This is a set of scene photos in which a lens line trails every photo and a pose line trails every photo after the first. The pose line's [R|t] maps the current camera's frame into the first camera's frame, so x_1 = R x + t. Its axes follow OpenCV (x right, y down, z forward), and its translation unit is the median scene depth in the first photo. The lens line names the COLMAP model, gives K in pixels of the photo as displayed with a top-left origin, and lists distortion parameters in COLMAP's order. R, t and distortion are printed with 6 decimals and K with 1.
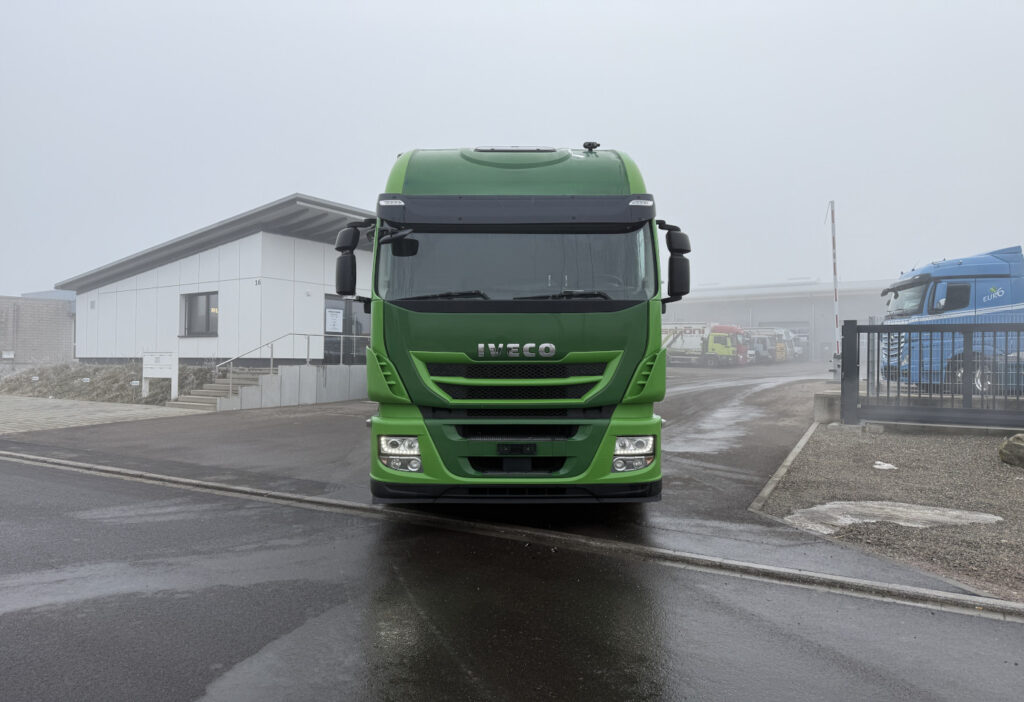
lens RADIAL K [[693.6, 0, 512.0], [0, 693.6, 351.0], [0, 0, 1]] dist [0.139155, -0.227409]
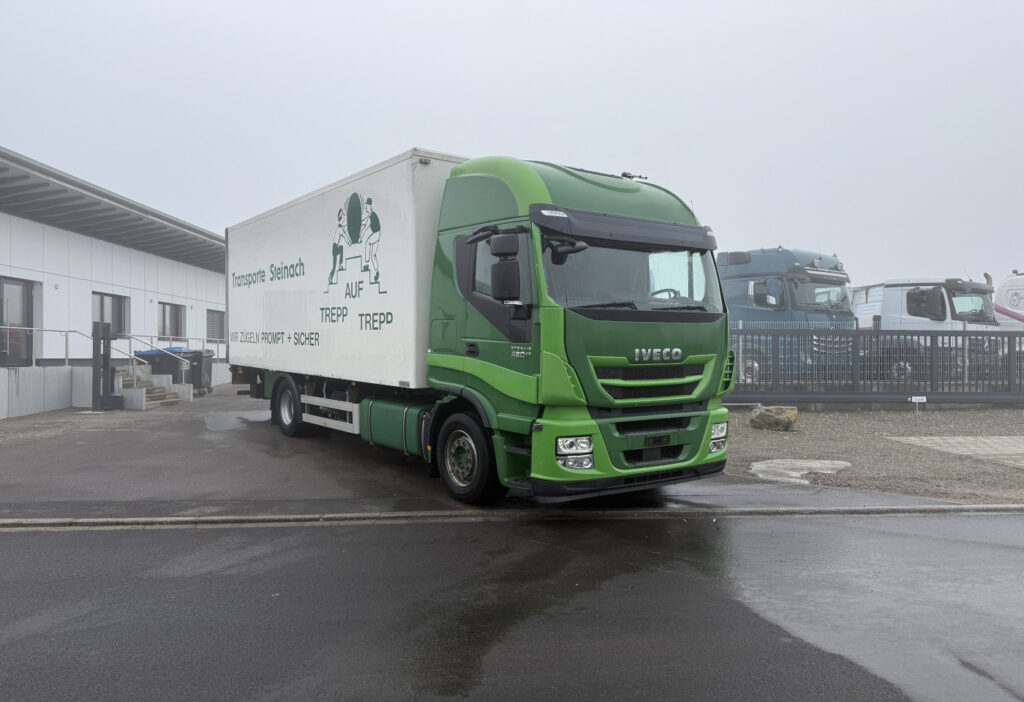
lens RADIAL K [[693.6, 0, 512.0], [0, 693.6, 351.0], [0, 0, 1]] dist [0.139155, -0.227409]
pose [[0.817816, -0.003549, 0.575470, -0.848900], [-0.003052, 0.999940, 0.010505, -0.018314], [-0.575472, -0.010347, 0.817756, 0.193092]]
